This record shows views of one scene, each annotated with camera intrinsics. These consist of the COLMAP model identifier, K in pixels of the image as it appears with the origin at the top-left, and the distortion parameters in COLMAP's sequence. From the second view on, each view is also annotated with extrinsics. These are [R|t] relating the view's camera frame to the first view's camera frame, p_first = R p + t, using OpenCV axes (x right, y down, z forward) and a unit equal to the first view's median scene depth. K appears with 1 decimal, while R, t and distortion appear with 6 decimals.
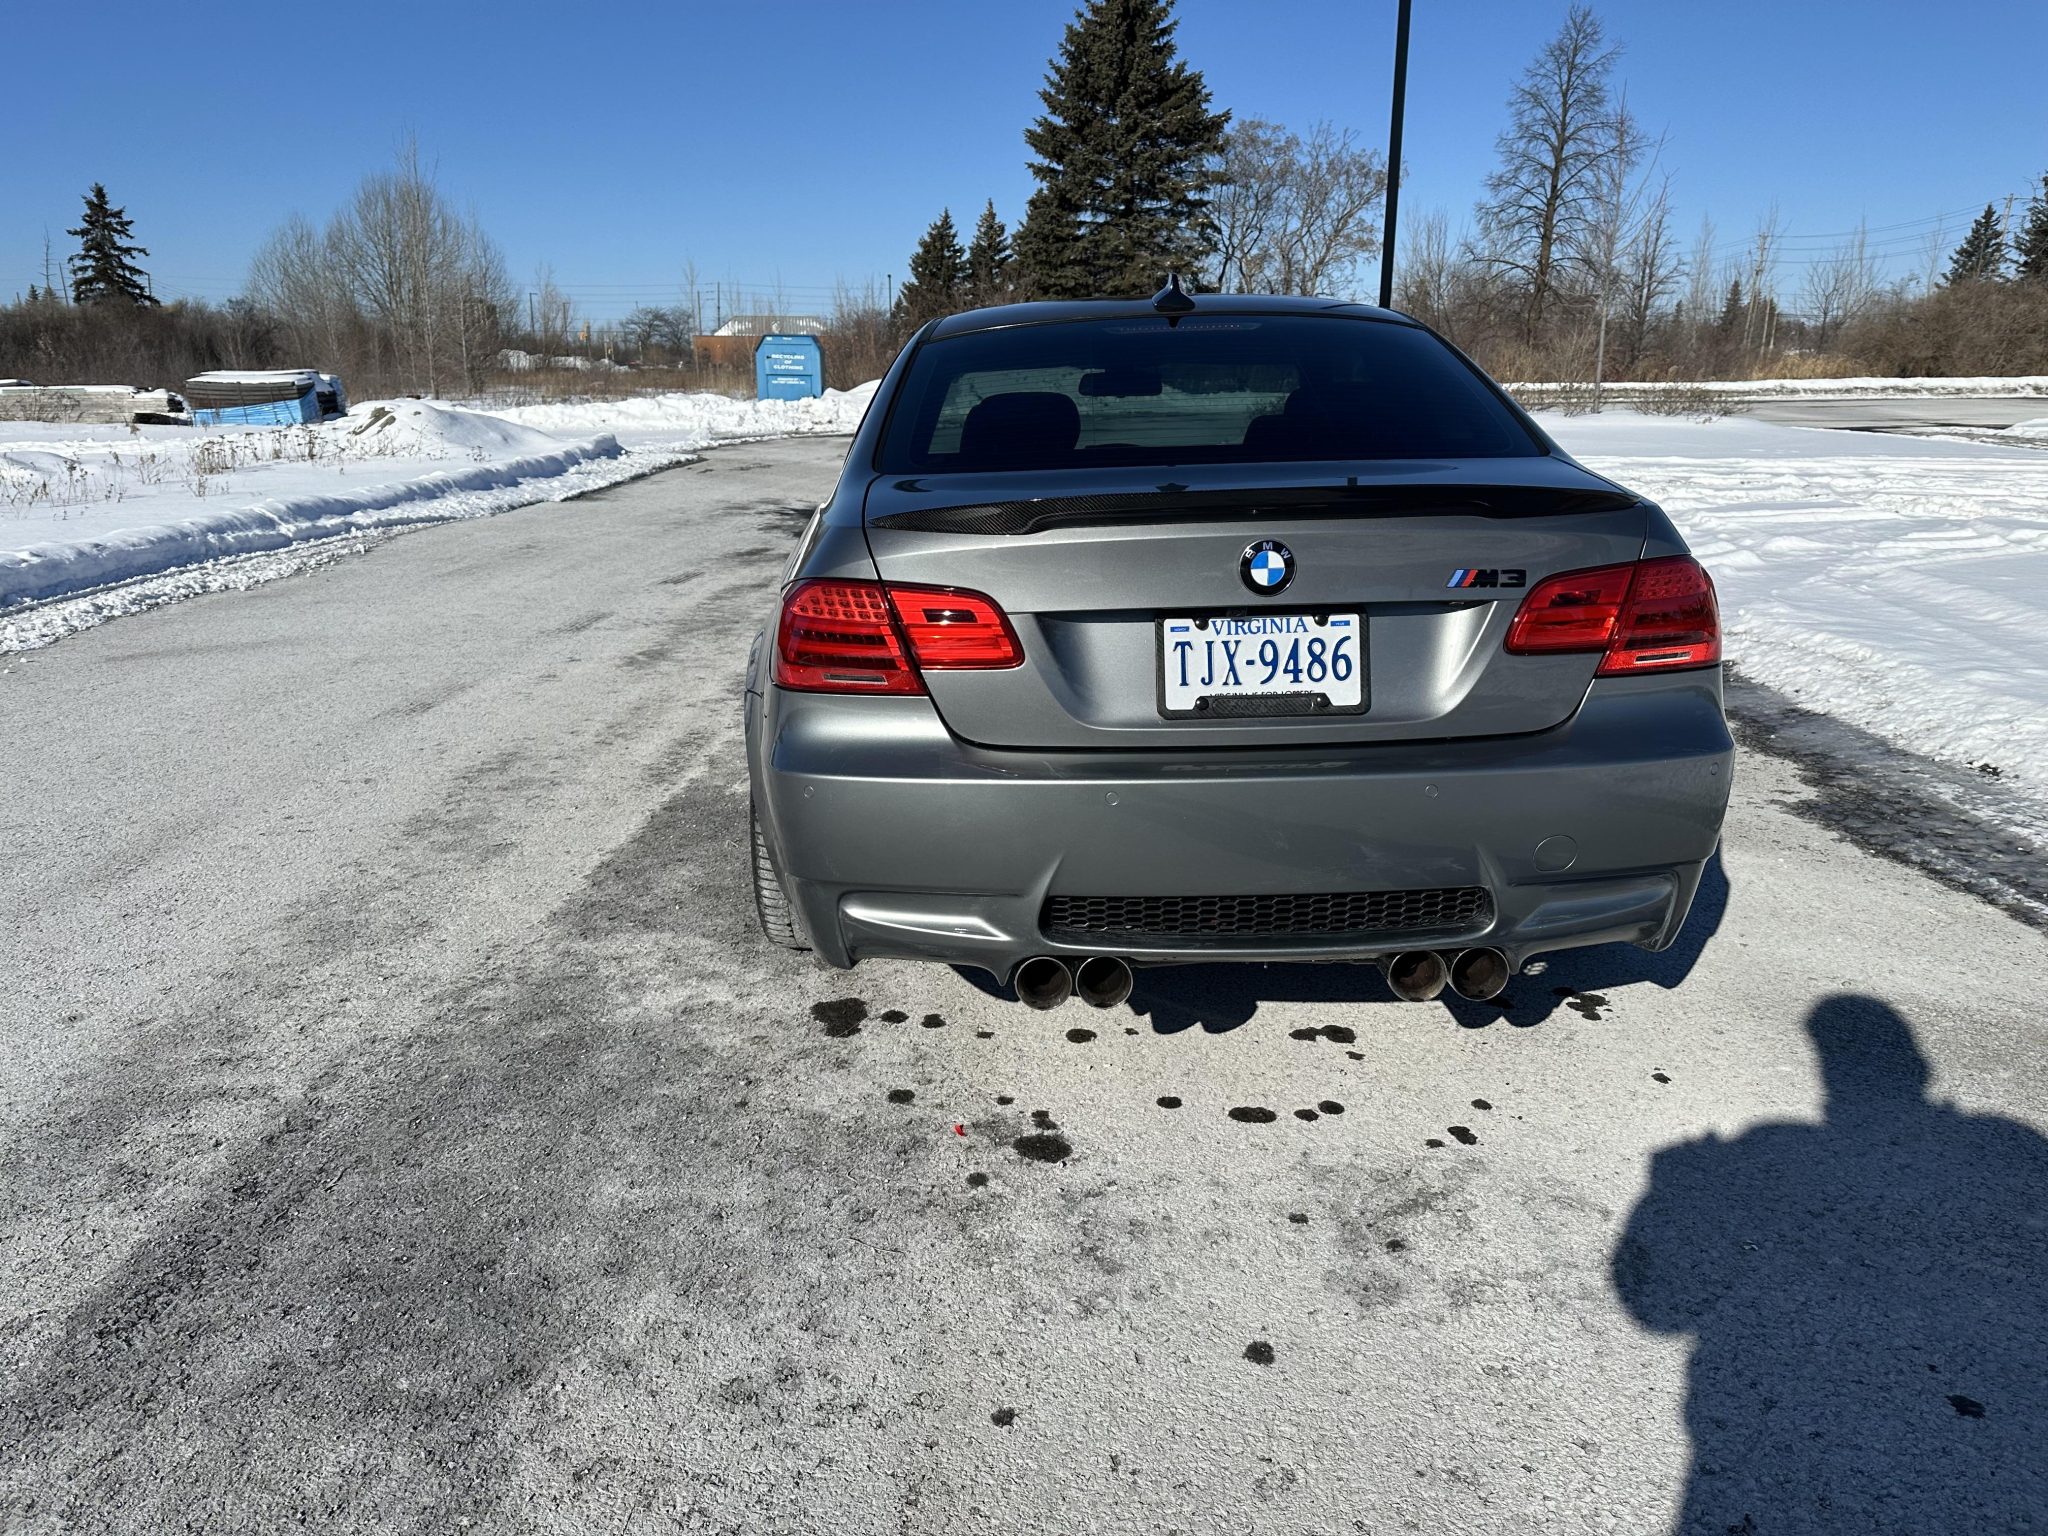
lens RADIAL K [[1599.0, 0, 1020.1], [0, 1599.0, 779.1], [0, 0, 1]] dist [0.078423, -0.096926]
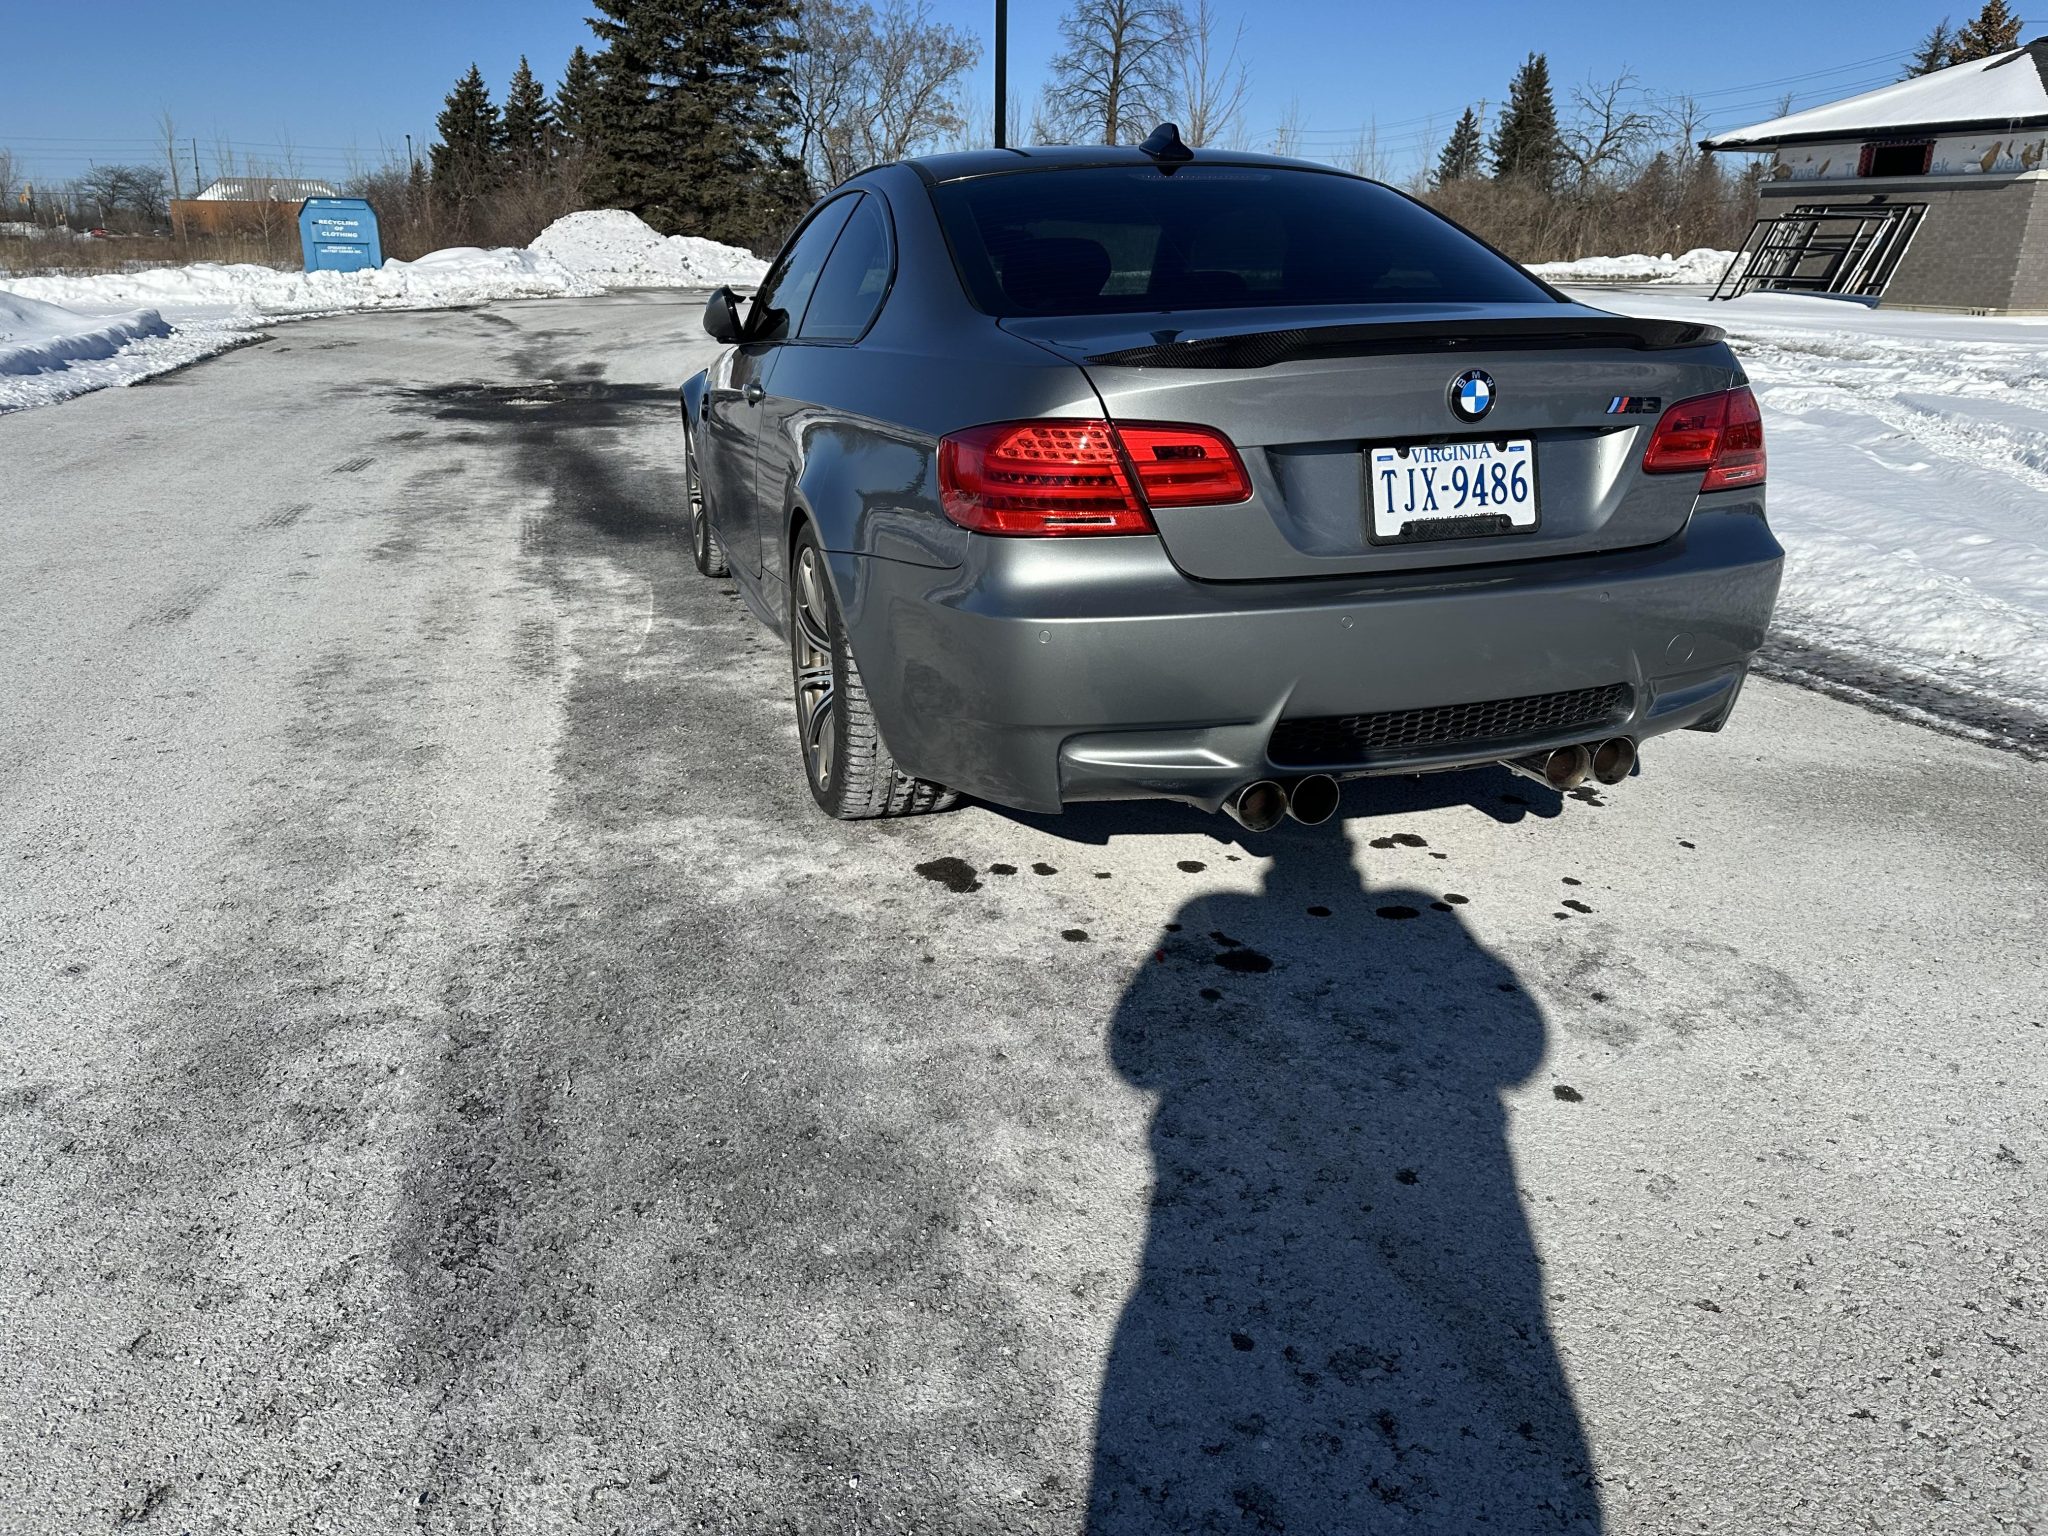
lens RADIAL K [[1591.6, 0, 1067.6], [0, 1591.6, 771.5], [0, 0, 1]] dist [0.076909, -0.094525]
pose [[0.951610, -0.085863, 0.295068, -0.049421], [0.066856, 0.995020, 0.073931, 0.002308], [-0.299947, -0.050626, 0.952612, 0.004922]]
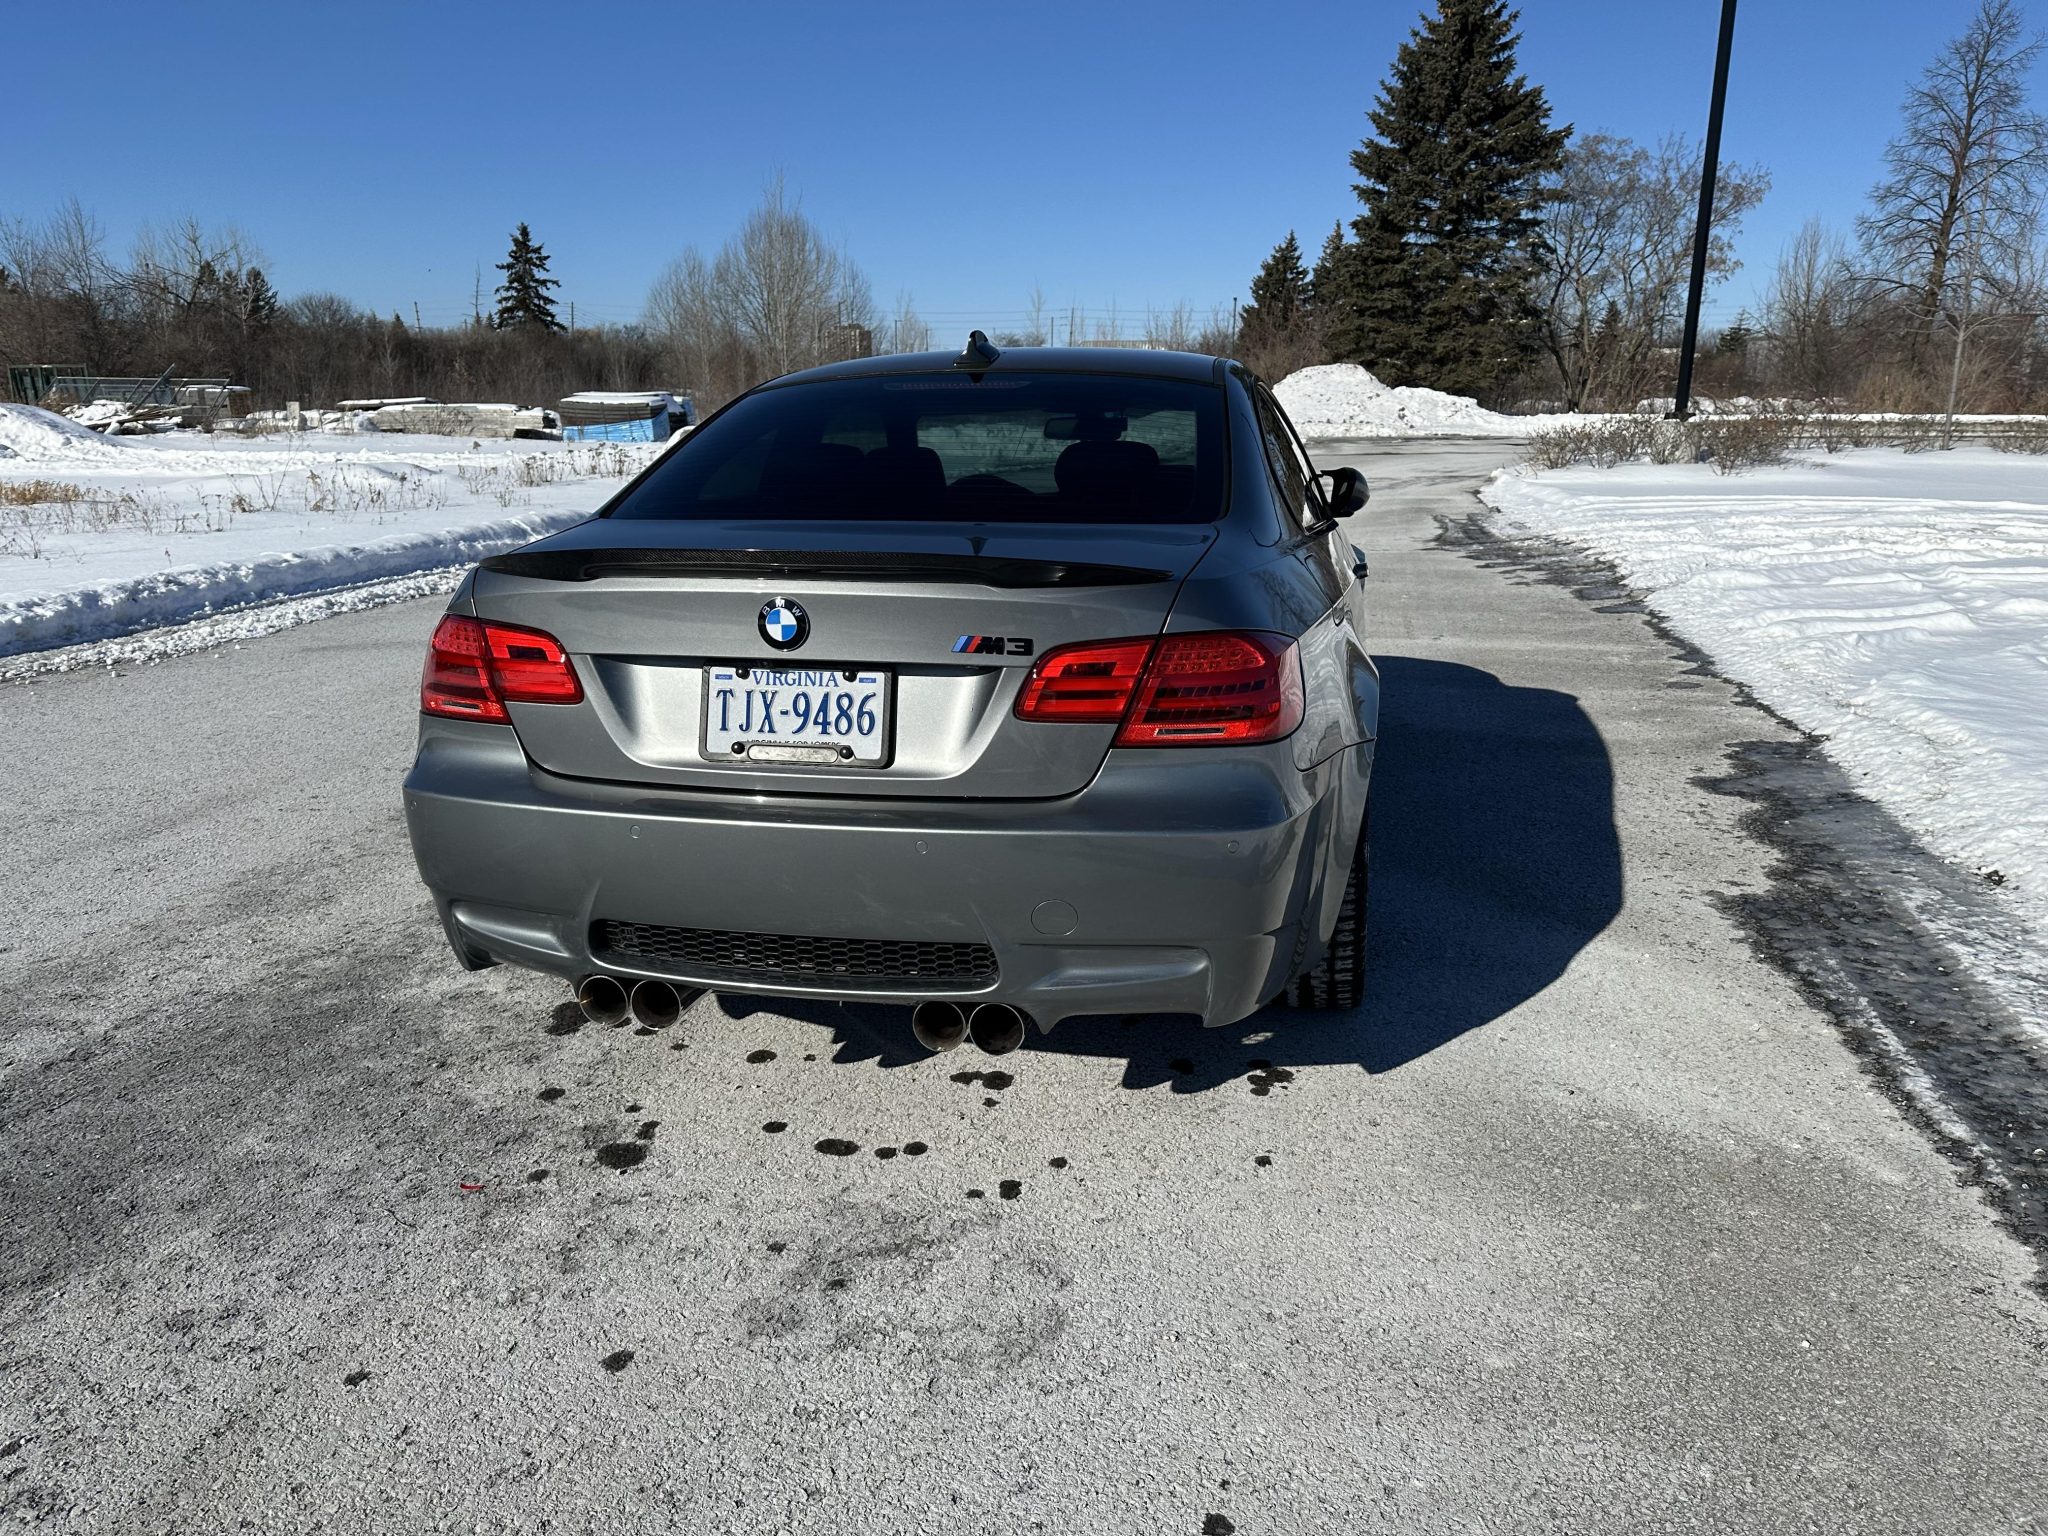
lens RADIAL K [[1609.4, 0, 989.7], [0, 1609.4, 769.9], [0, 0, 1]] dist [0.042164, -0.028242]
pose [[0.967925, 0.065905, -0.242440, 0.061195], [-0.070028, 0.997510, -0.008416, -0.004104], [0.241282, 0.025124, 0.970130, 0.000786]]
